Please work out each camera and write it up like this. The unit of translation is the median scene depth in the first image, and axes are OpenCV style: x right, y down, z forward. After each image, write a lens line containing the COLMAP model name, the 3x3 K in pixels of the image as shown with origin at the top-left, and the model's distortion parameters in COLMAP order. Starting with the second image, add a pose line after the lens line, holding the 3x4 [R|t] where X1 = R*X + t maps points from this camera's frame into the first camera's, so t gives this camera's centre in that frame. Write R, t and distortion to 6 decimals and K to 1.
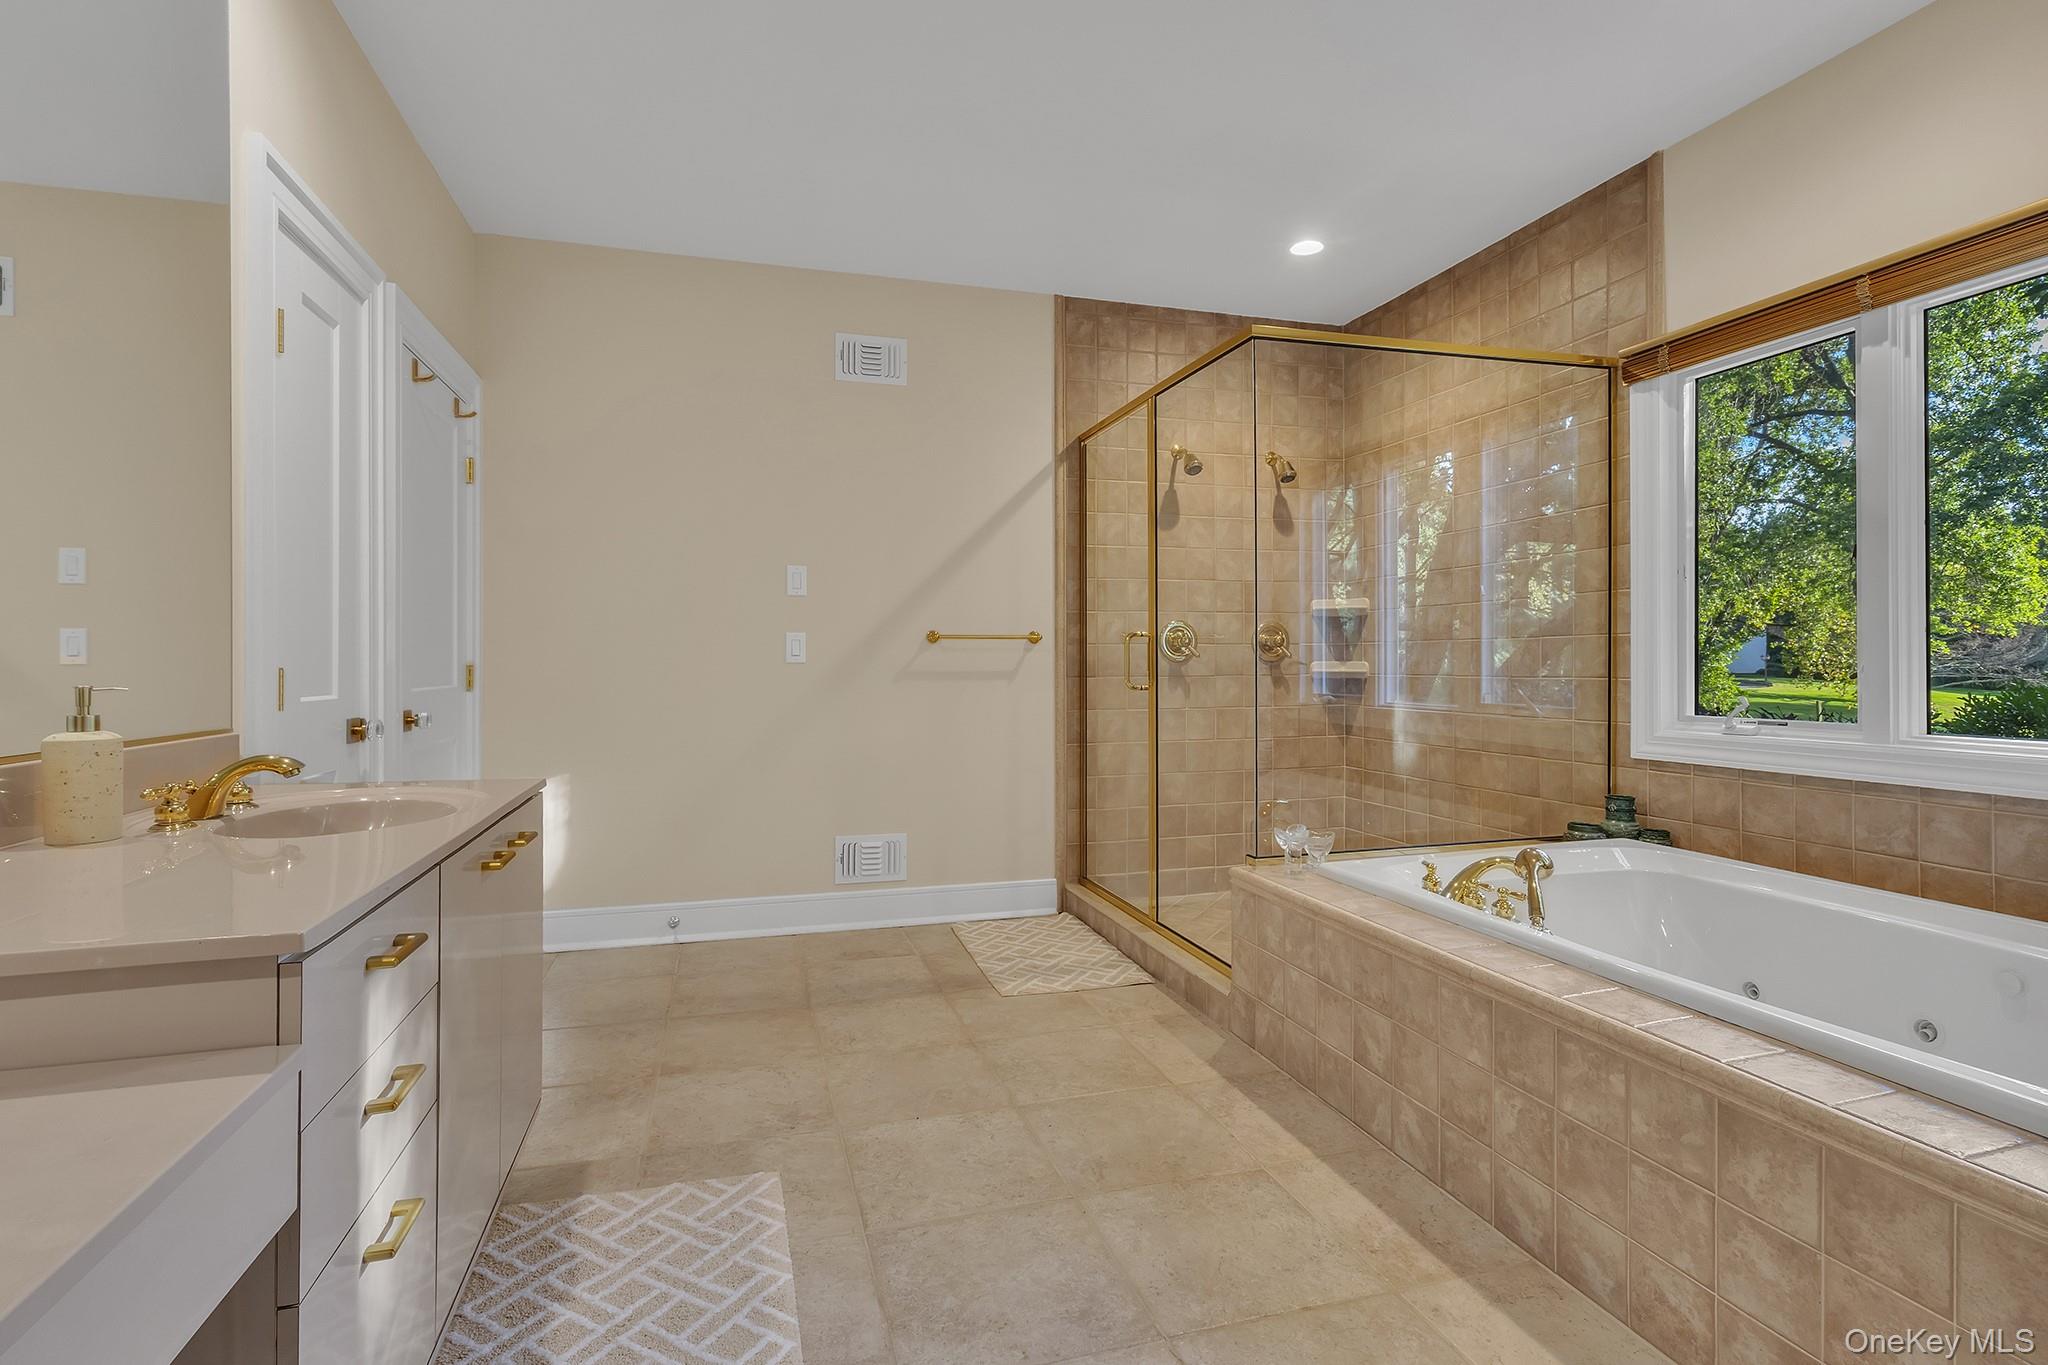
lens RADIAL K [[978.3, 0, 1025.7], [0, 978.3, 624.5], [0, 0, 1]] dist [0.016568, -0.000231]
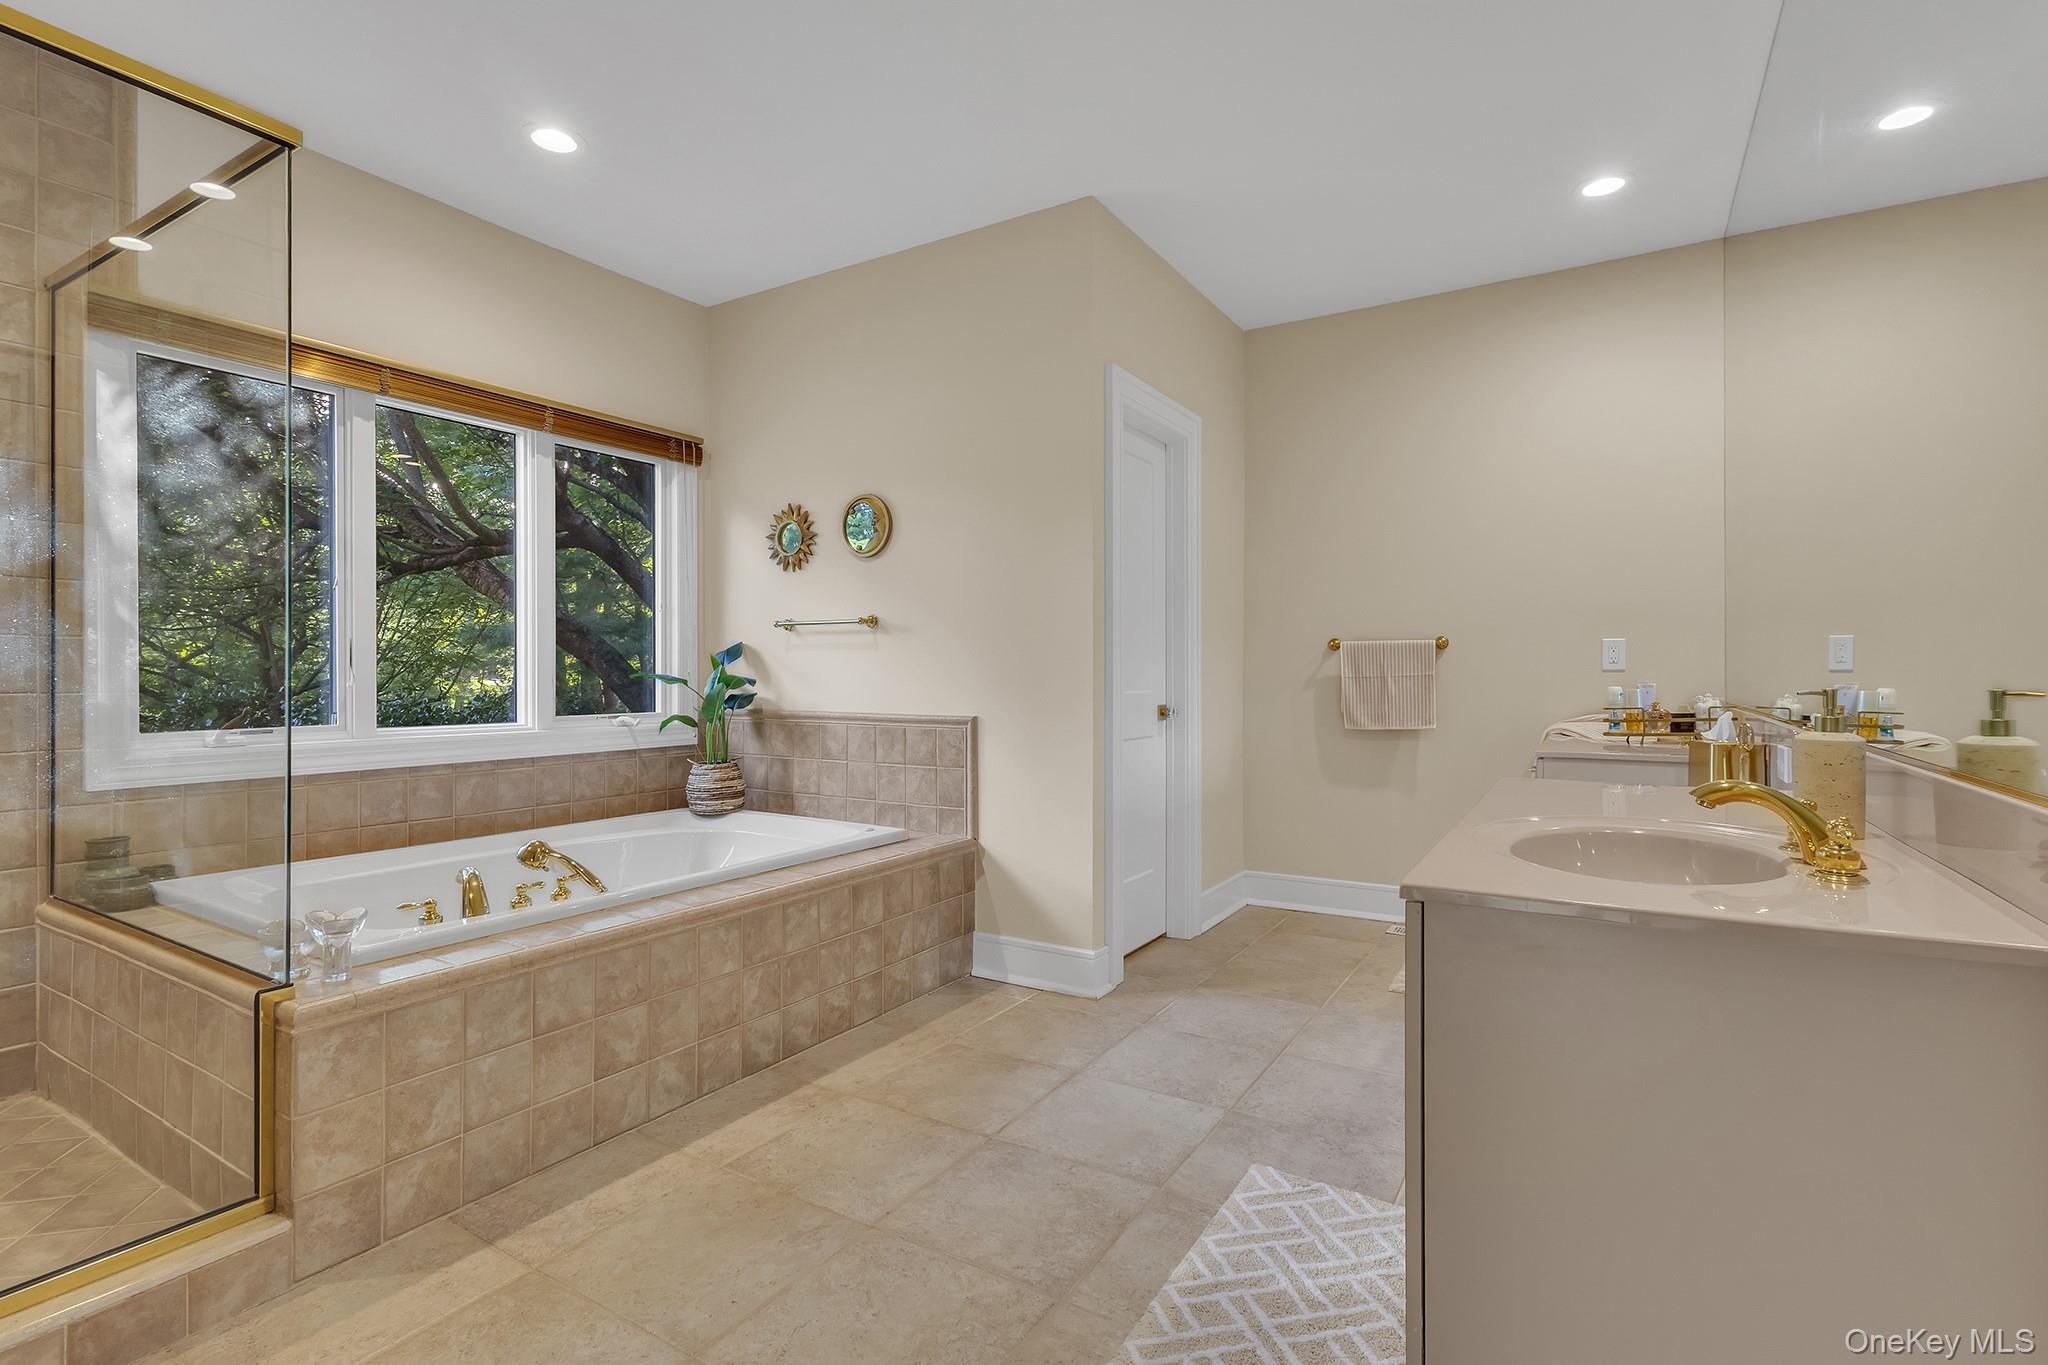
lens RADIAL K [[950.6, 0, 1026.7], [0, 950.6, 670.3], [0, 0, 1]] dist [-0.005491, 0.000073]
pose [[-0.664740, 0.010117, 0.747006, -0.759940], [-0.024717, 0.999063, -0.035526, 0.075294], [-0.746666, -0.042080, -0.663867, 1.553952]]
